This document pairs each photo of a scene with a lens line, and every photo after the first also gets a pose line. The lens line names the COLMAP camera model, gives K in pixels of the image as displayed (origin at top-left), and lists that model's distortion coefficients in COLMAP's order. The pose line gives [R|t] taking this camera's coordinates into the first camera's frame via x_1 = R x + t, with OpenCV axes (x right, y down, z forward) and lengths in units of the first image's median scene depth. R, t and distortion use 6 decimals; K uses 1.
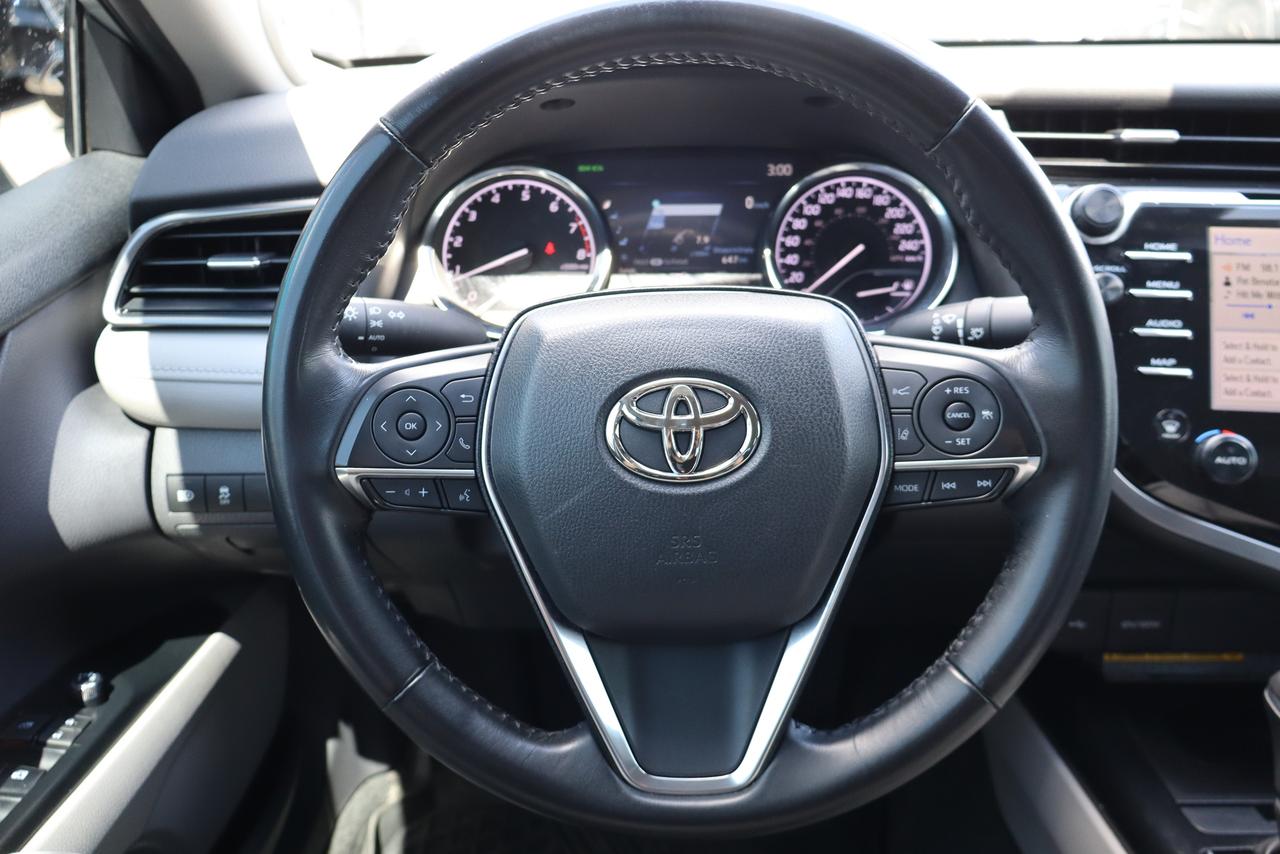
lens RADIAL K [[1069.8, 0, 637.1], [0, 1069.8, 413.8], [0, 0, 1]] dist [-0.004961, -0.000862]
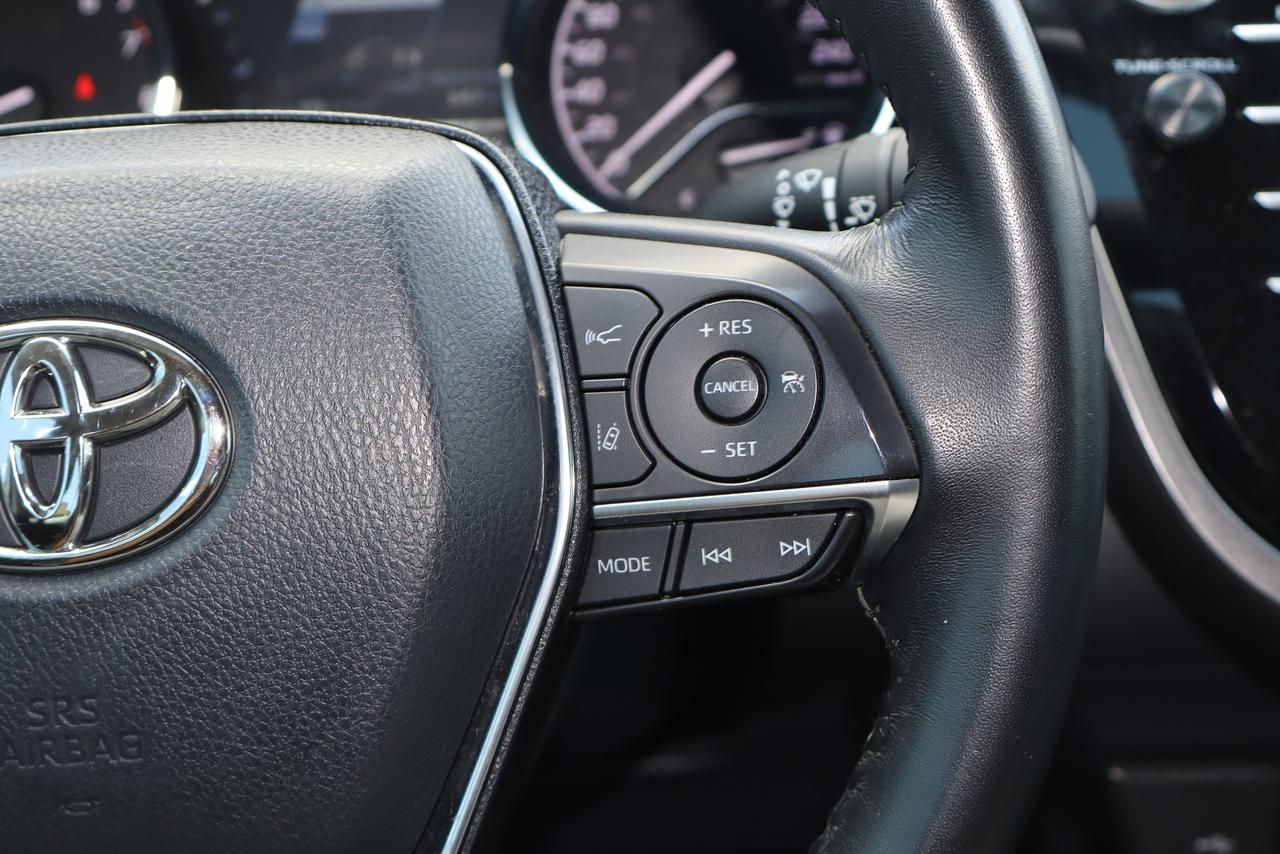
lens RADIAL K [[1886.5, 0, 644.3], [0, 1886.5, 403.0], [0, 0, 1]] dist [0.001567, -0.028698]
pose [[0.999282, -0.035801, -0.012370, 0.212892], [0.035505, 0.999097, -0.023346, 0.018183], [0.013195, 0.022890, 0.999651, 0.200947]]
